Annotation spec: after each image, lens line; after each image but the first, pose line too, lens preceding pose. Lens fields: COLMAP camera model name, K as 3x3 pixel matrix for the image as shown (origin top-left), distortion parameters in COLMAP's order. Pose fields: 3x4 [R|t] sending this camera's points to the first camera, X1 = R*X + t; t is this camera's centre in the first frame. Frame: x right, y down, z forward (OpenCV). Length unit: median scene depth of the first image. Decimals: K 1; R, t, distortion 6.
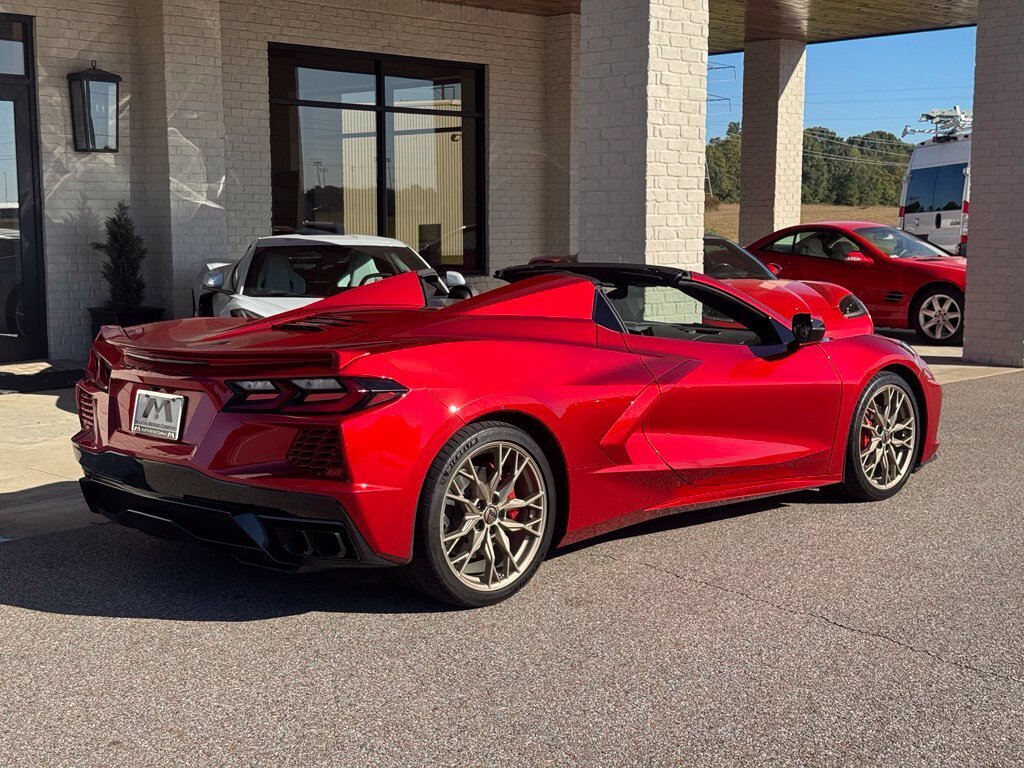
lens RADIAL K [[1428.3, 0, 508.0], [0, 1428.3, 389.6], [0, 0, 1]] dist [0.133978, 0.000000]
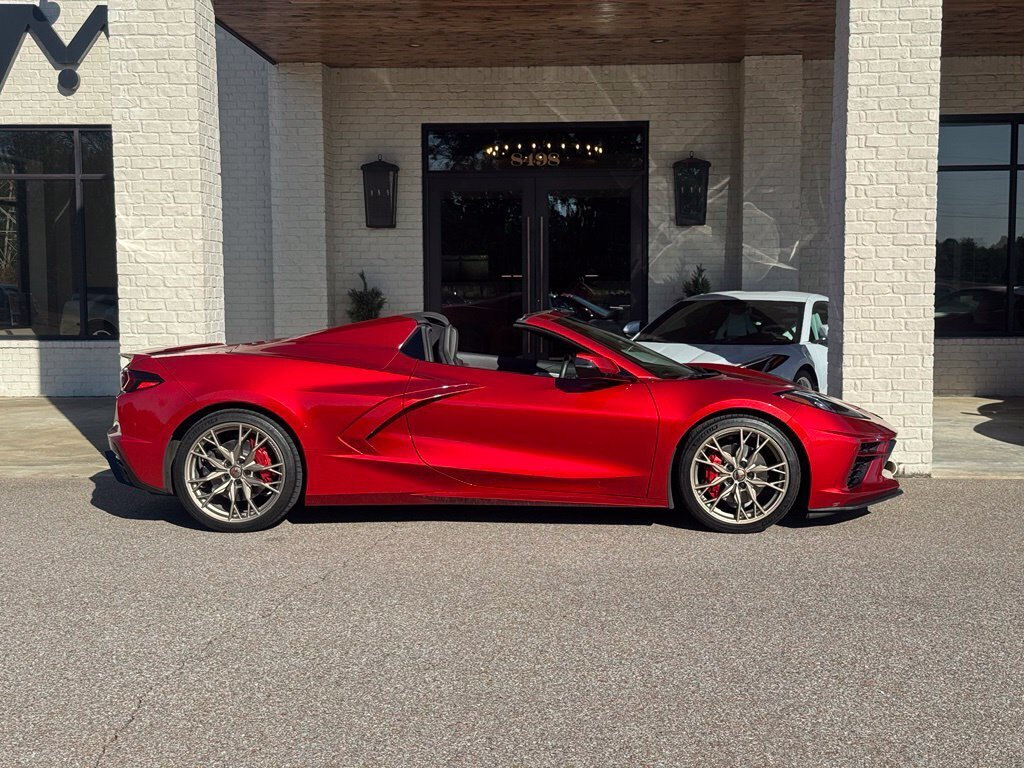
lens RADIAL K [[1428.3, 0, 504.4], [0, 1428.3, 396.2], [0, 0, 1]] dist [0.133978, 0.000000]
pose [[0.673353, 0.057566, -0.737077, 0.516737], [-0.086904, 0.996215, -0.001586, -0.005102], [0.734196, 0.065123, 0.675807, 0.077817]]
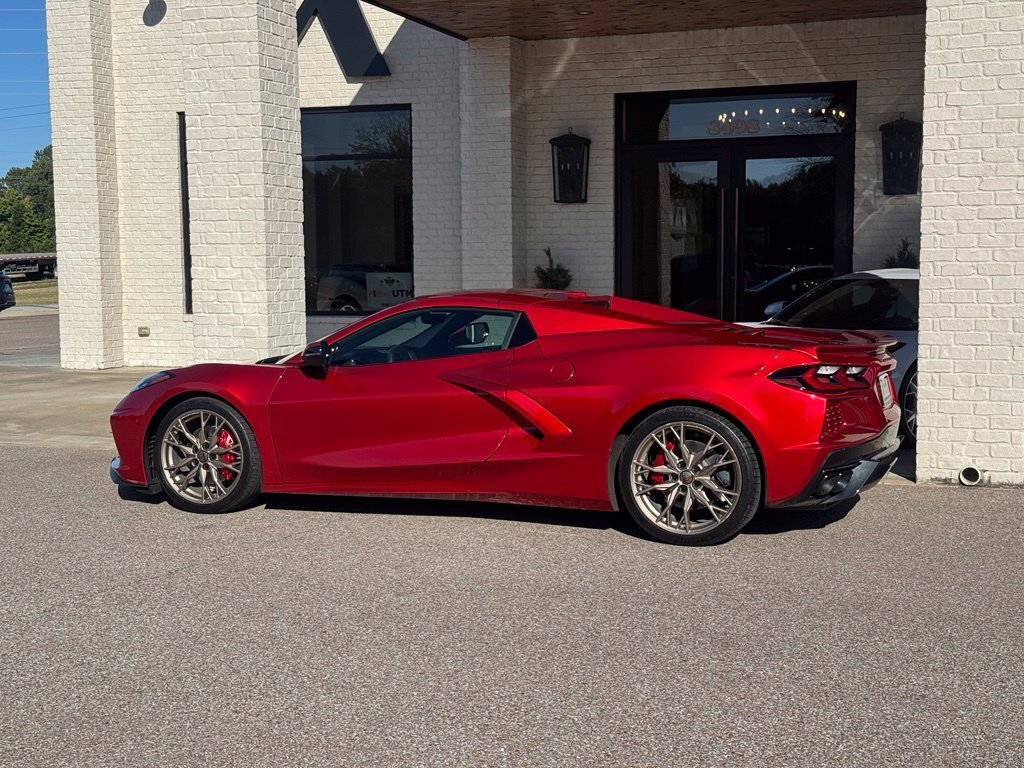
lens RADIAL K [[1428.3, 0, 515.5], [0, 1428.3, 381.8], [0, 0, 1]] dist [0.133978, 0.000000]
pose [[0.439080, 0.078324, -0.895027, 0.594940], [-0.103002, 0.994013, 0.036455, -0.032003], [0.892524, 0.076183, 0.444519, 0.260882]]
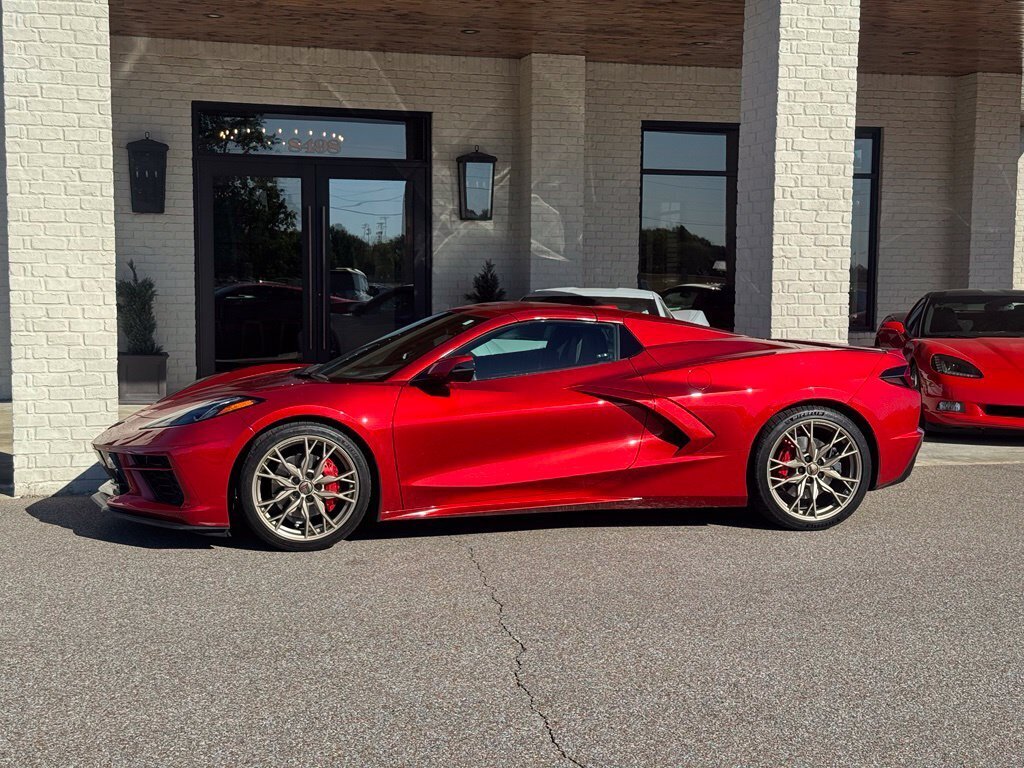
lens RADIAL K [[1428.3, 0, 510.8], [0, 1428.3, 389.3], [0, 0, 1]] dist [0.133978, 0.000000]
pose [[0.879440, 0.045651, -0.473816, 0.319059], [-0.066314, 0.997434, -0.026983, 0.007536], [0.471368, 0.055151, 0.880210, -0.031402]]
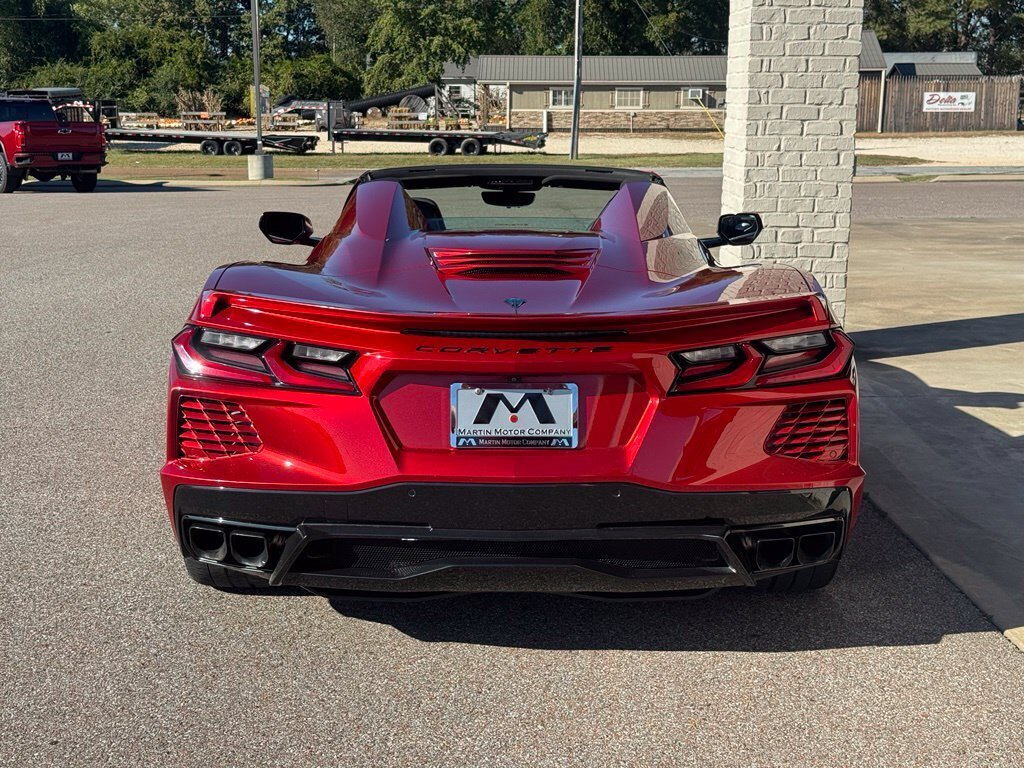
lens RADIAL K [[1428.3, 0, 511.3], [0, 1428.3, 386.1], [0, 0, 1]] dist [0.133978, 0.000000]
pose [[-0.671061, 0.146599, -0.726764, 0.342421], [-0.095181, 0.955110, 0.280546, -0.104626], [0.735267, 0.257437, -0.626983, 0.817855]]
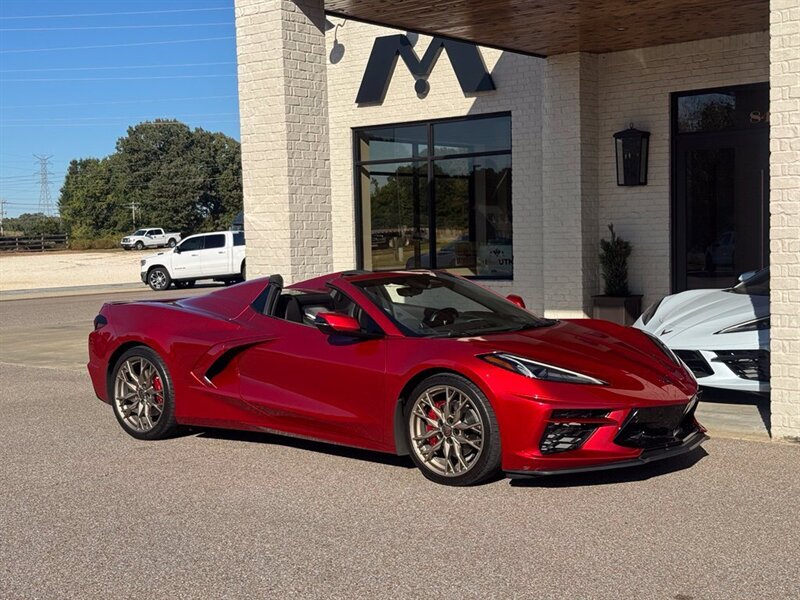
lens RADIAL K [[1115.9, 0, 390.5], [0, 1115.9, 300.5], [0, 0, 1]] dist [0.133978, 0.000000]
pose [[0.107863, 0.061644, -0.992253, 0.630188], [-0.097928, 0.993881, 0.051100, -0.061890], [0.989331, 0.091657, 0.113239, 0.468258]]
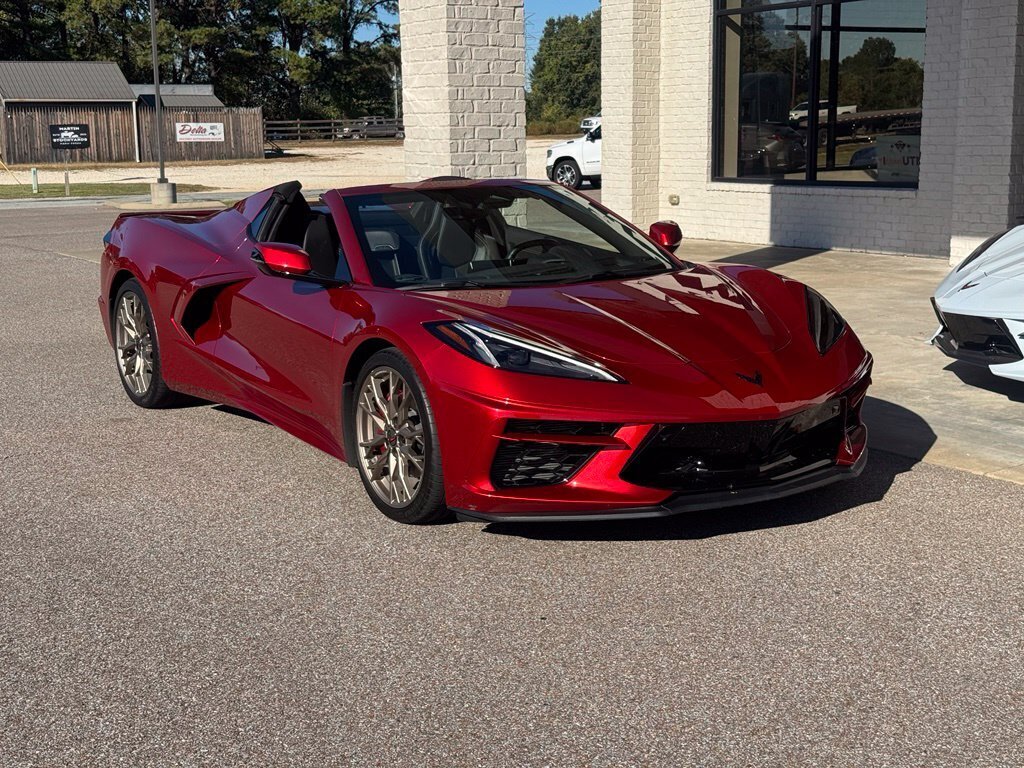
lens RADIAL K [[1428.3, 0, 513.9], [0, 1428.3, 386.4], [0, 0, 1]] dist [0.133978, 0.000000]
pose [[-0.196964, 0.184306, -0.962931, 0.525843], [-0.103918, 0.972714, 0.207434, -0.083358], [0.974888, 0.140923, -0.172437, 0.655721]]
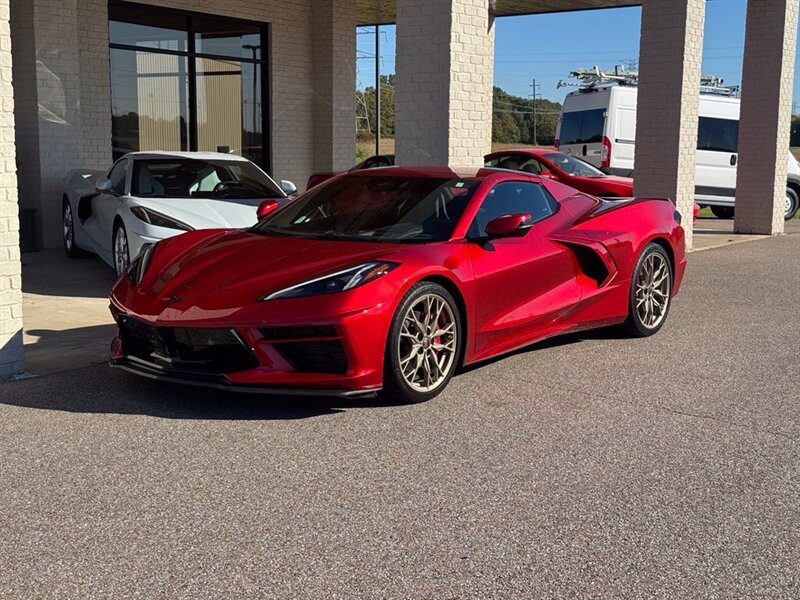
lens RADIAL K [[1115.9, 0, 397.9], [0, 1115.9, 305.8], [0, 0, 1]] dist [0.133978, 0.000000]
pose [[0.985445, -0.011937, 0.169576, -0.097422], [0.008423, 0.999735, 0.021430, 0.010447], [-0.169787, -0.019689, 0.985284, -0.033896]]
